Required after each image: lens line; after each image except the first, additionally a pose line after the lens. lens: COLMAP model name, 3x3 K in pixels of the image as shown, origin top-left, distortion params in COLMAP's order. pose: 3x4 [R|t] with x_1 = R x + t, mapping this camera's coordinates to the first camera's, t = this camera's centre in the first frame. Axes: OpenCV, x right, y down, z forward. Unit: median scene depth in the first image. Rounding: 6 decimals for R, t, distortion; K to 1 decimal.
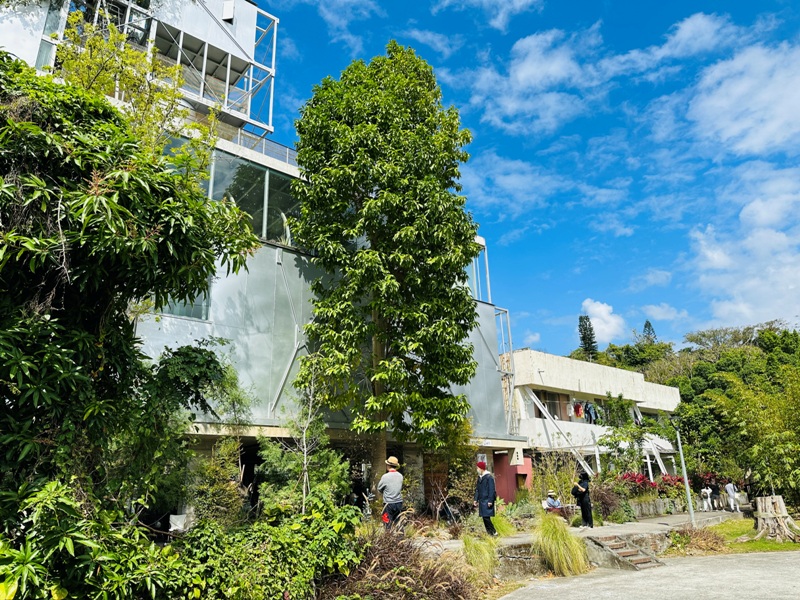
lens RADIAL K [[566.4, 0, 397.1], [0, 566.4, 296.1], [0, 0, 1]] dist [0.008012, -0.015434]
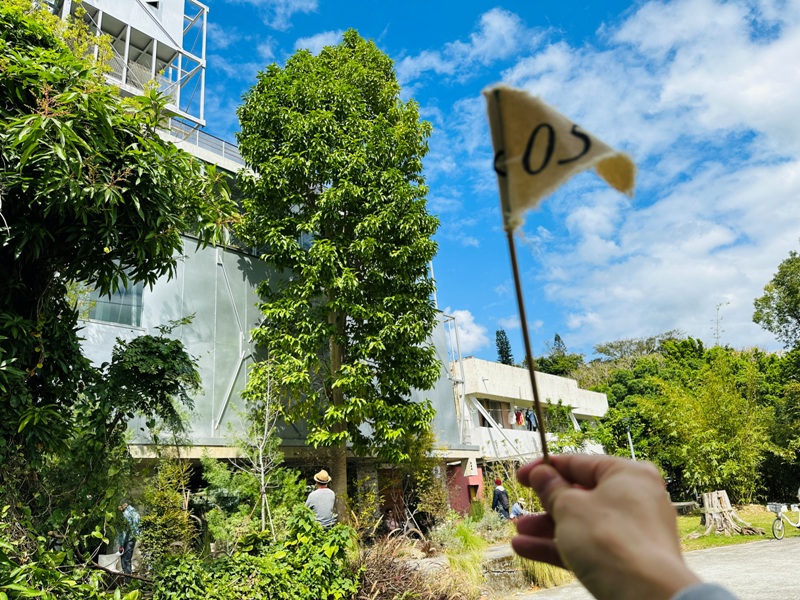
lens RADIAL K [[566.4, 0, 393.9], [0, 566.4, 301.3], [0, 0, 1]] dist [0.008012, -0.015434]
pose [[0.989738, -0.015029, 0.142102, -0.070230], [0.018771, 0.999511, -0.025025, 0.031647], [-0.141657, 0.027436, 0.989536, 0.076762]]
